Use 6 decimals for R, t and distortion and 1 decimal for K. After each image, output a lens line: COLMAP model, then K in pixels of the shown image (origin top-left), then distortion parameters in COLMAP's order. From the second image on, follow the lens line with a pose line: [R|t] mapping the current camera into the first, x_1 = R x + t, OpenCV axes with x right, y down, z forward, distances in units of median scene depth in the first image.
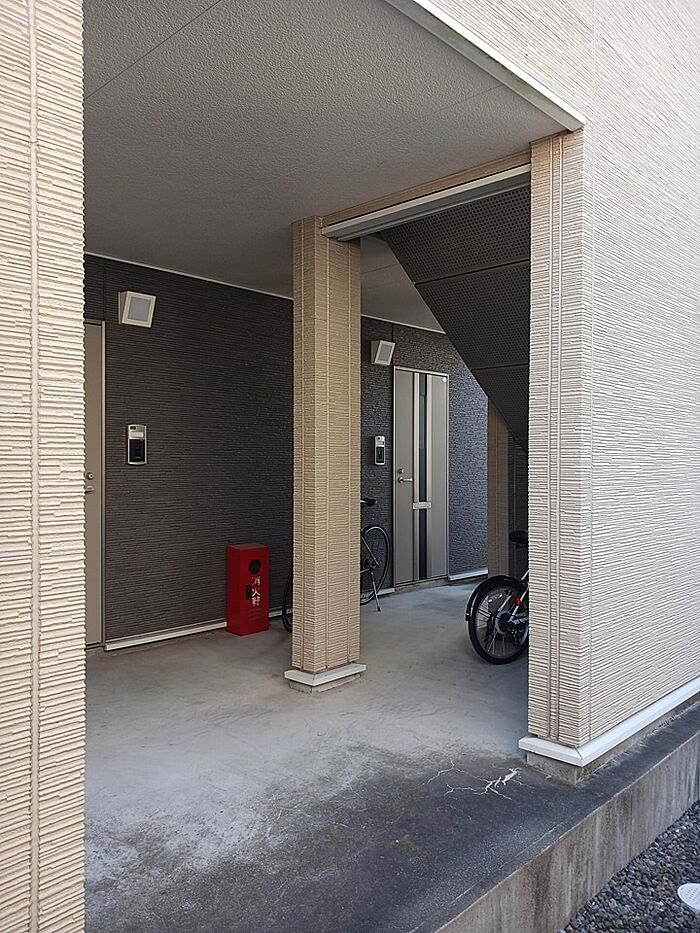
lens RADIAL K [[711.8, 0, 346.3], [0, 711.8, 469.8], [0, 0, 1]] dist [0.012657, 0.008591]
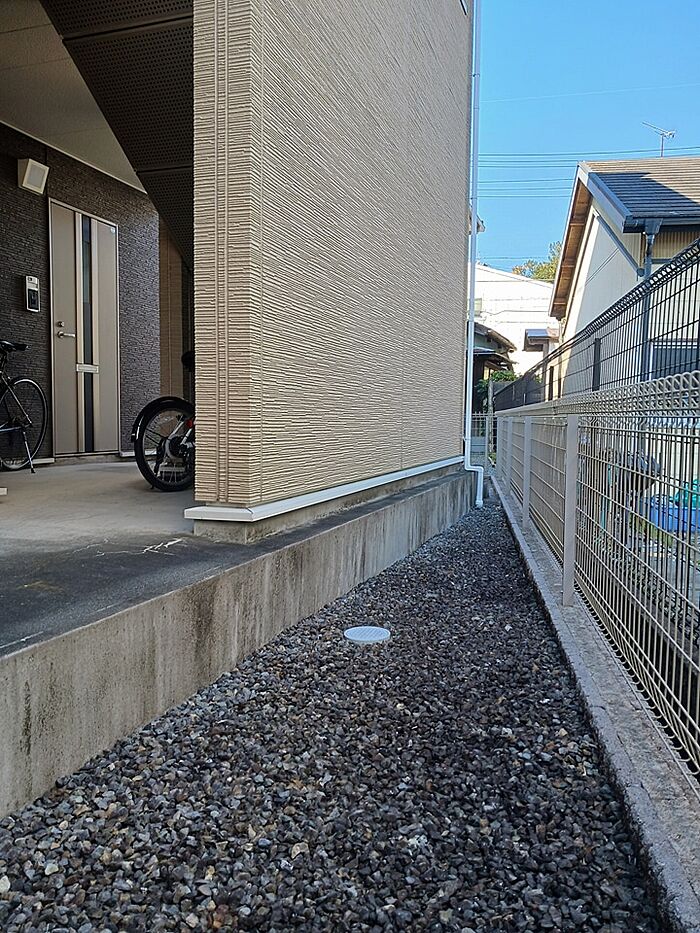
lens RADIAL K [[716.9, 0, 350.8], [0, 716.9, 461.0], [0, 0, 1]] dist [0.020267, 0.003896]
pose [[0.906195, -0.015819, 0.422563, 0.046356], [-0.003754, 0.998960, 0.045446, 0.246801], [-0.422842, -0.042770, 0.905193, 0.092285]]
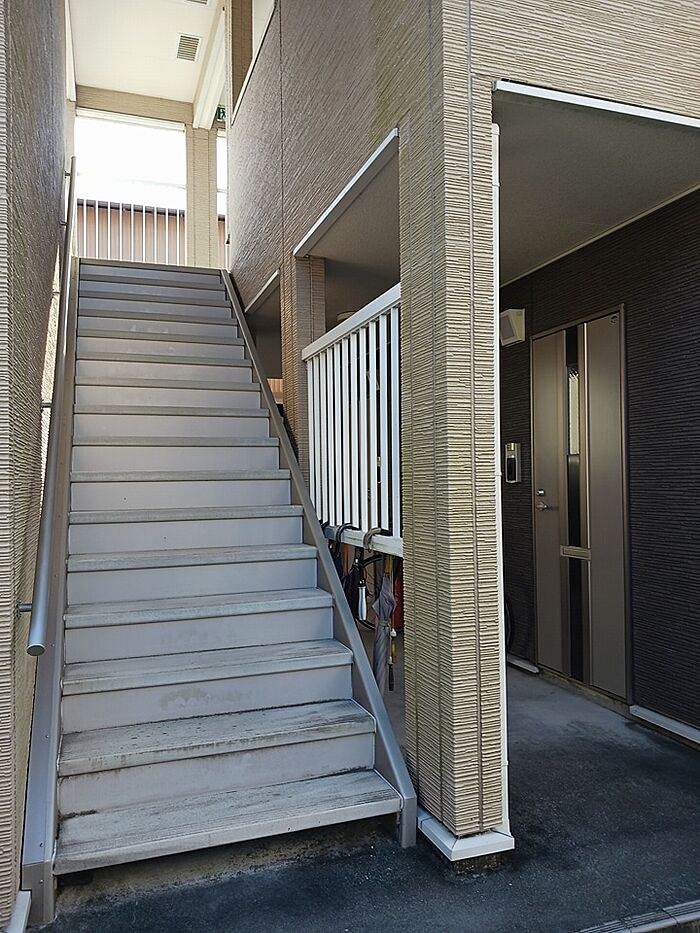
lens RADIAL K [[711.8, 0, 346.3], [0, 711.8, 469.8], [0, 0, 1]] dist [0.012657, 0.008591]
pose [[-0.437854, -0.015094, -0.898920, 1.442922], [-0.003685, 0.999881, -0.014994, -0.016872], [0.899039, -0.003253, -0.437857, 2.184557]]
